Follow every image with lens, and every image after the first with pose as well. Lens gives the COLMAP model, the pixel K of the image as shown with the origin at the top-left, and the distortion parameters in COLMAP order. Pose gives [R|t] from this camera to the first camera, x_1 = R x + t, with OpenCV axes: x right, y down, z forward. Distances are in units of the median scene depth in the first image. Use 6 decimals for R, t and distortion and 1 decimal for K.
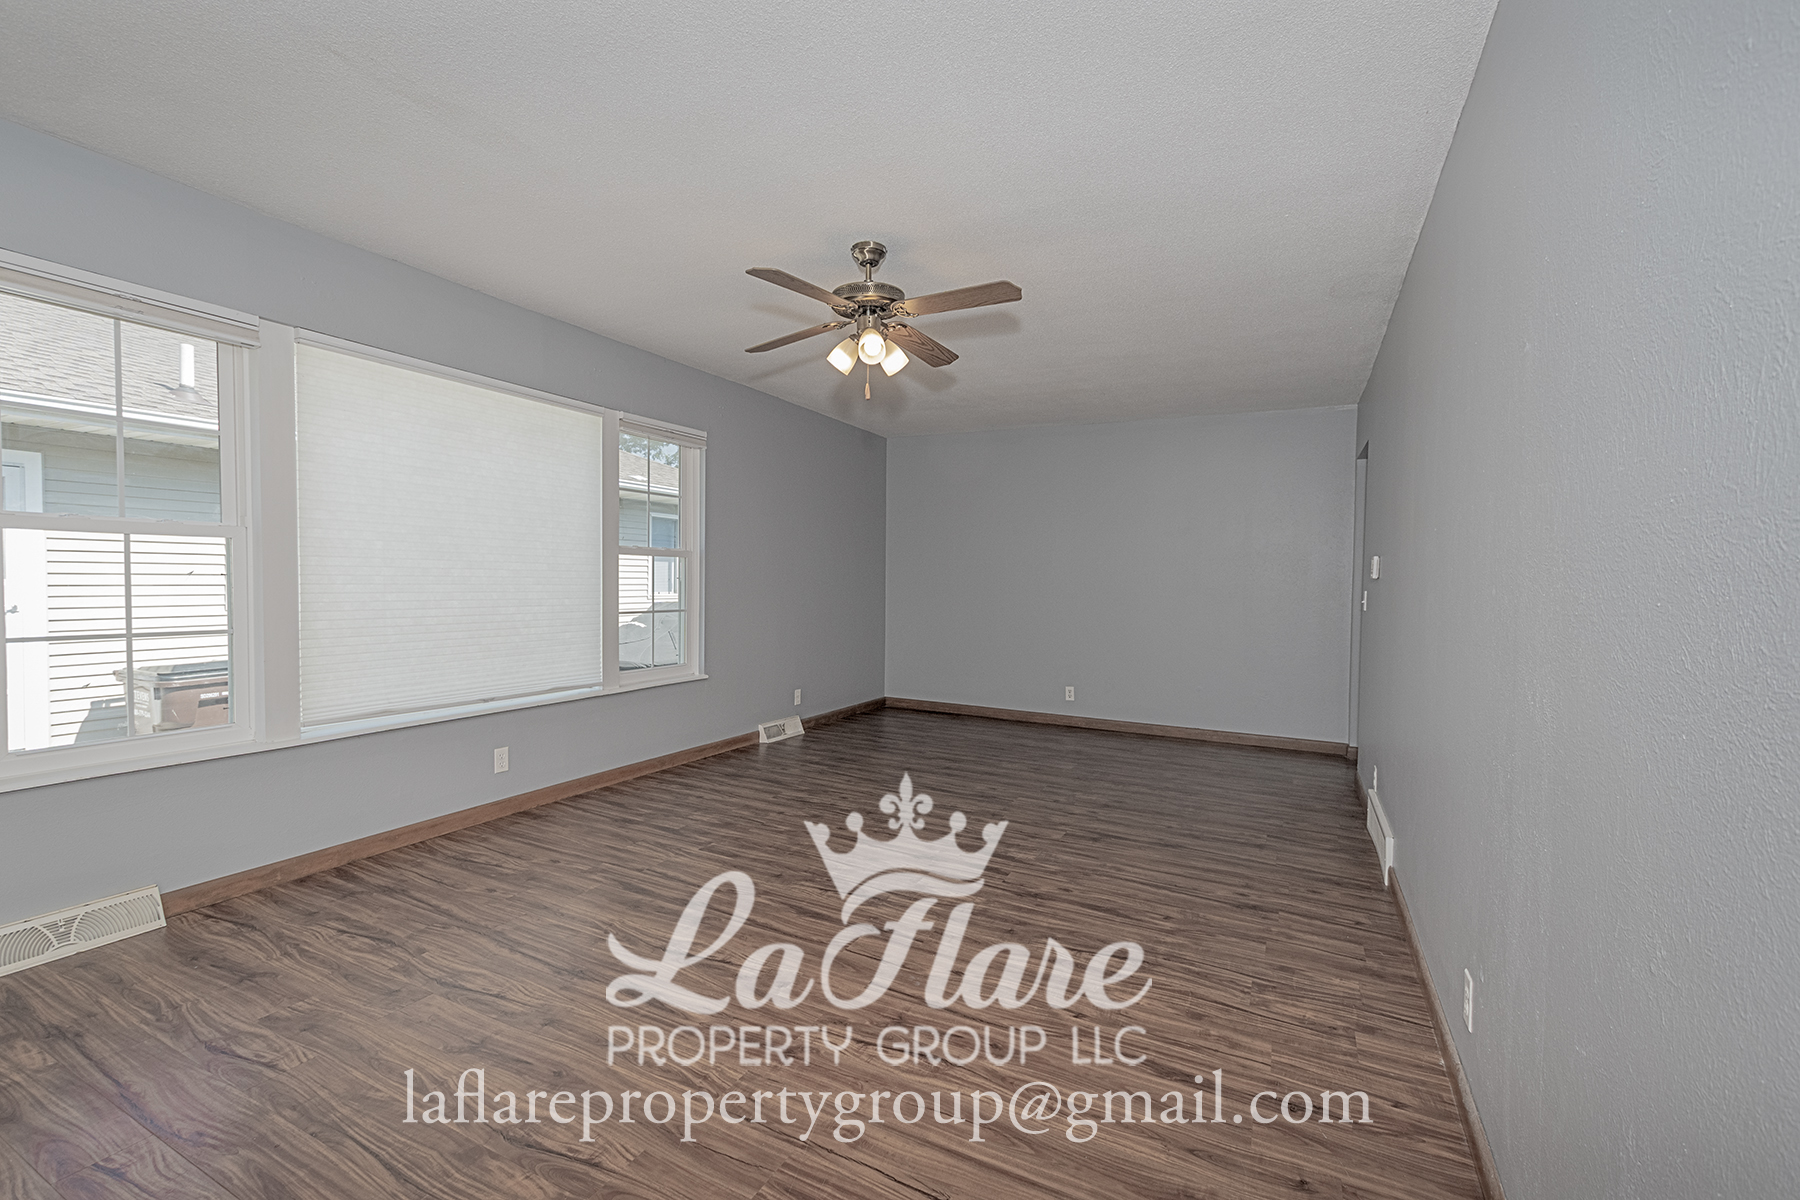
lens RADIAL K [[770.4, 0, 900.0], [0, 770.4, 600.0], [0, 0, 1]] dist [0.008577, 0.000155]
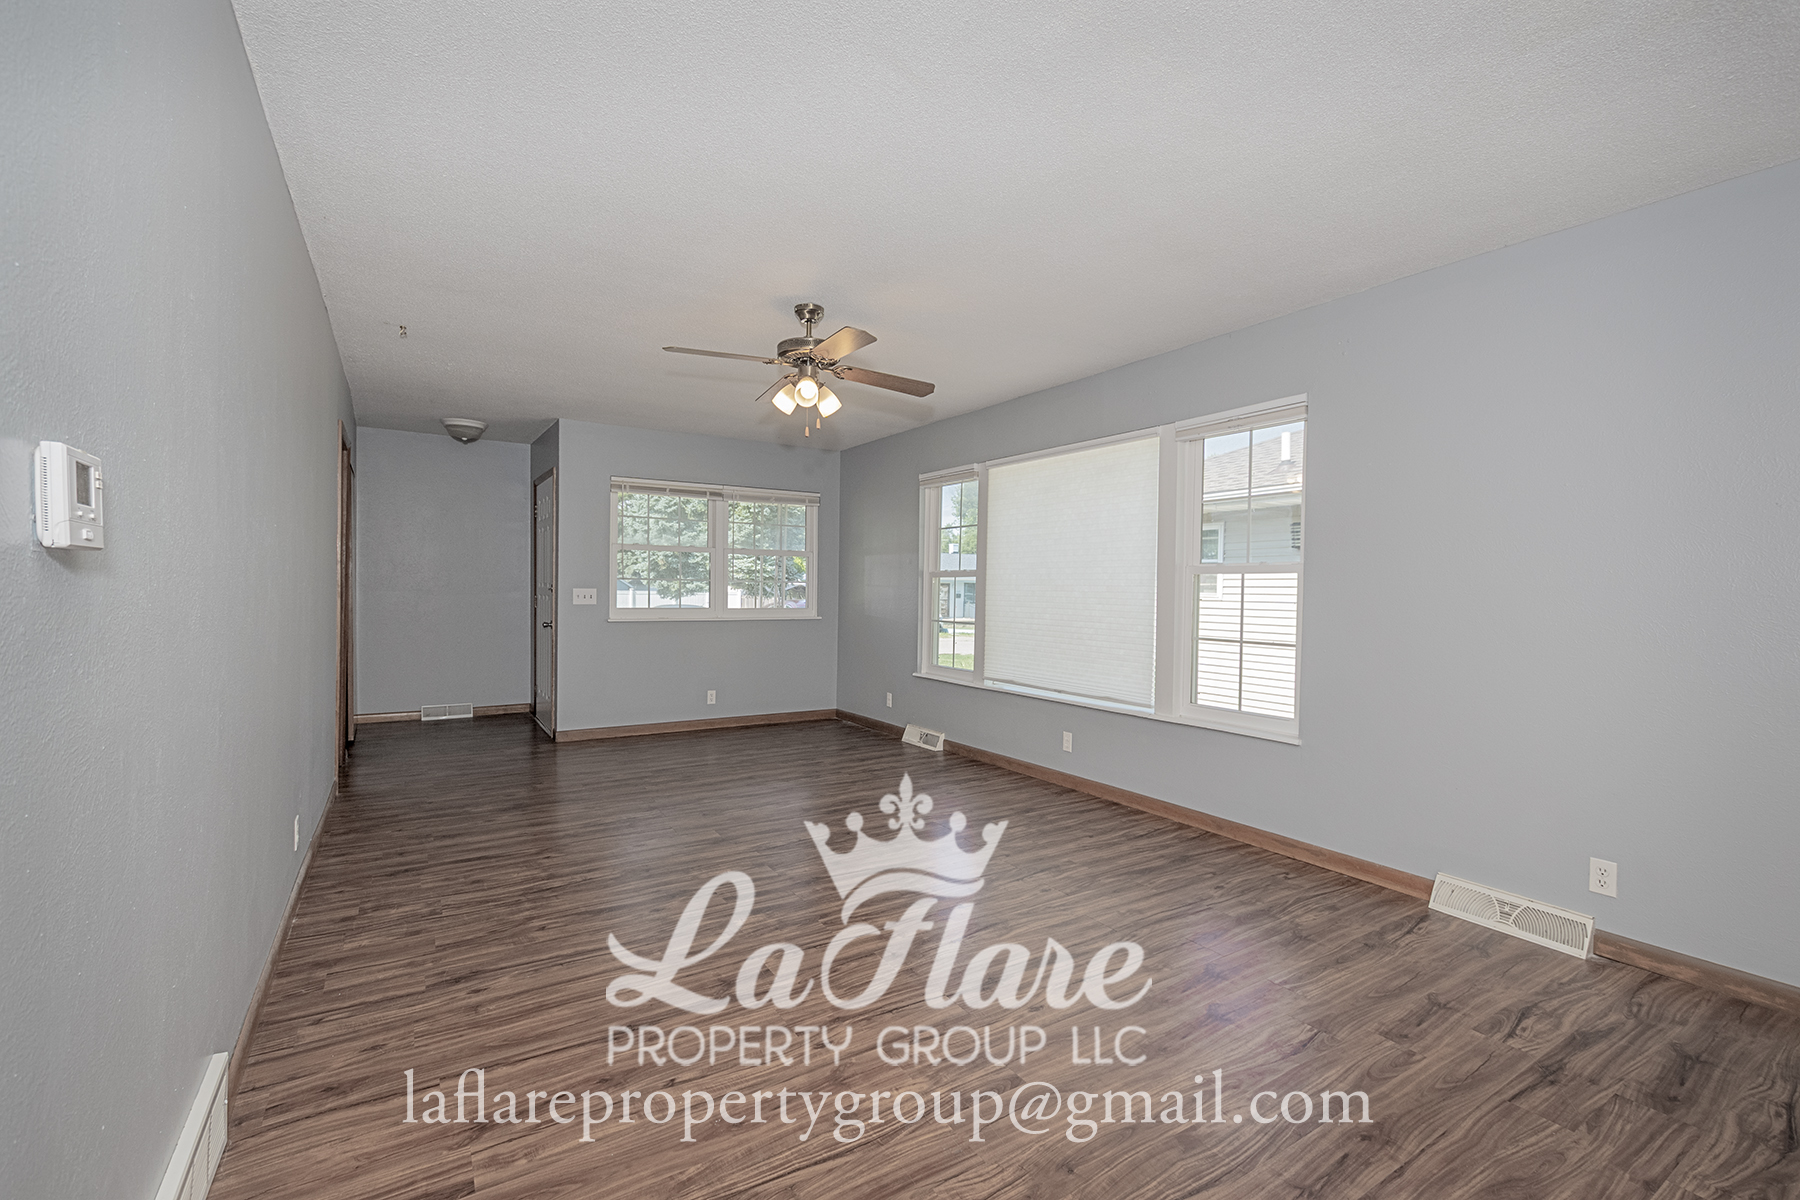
lens RADIAL K [[778.8, 0, 900.0], [0, 778.8, 600.0], [0, 0, 1]] dist [0.000330, -0.000030]
pose [[-0.507706, -0.012925, -0.861433, 0.731849], [-0.047431, 0.998790, 0.012969, -0.028847], [0.860224, 0.047443, -0.507705, 1.409962]]
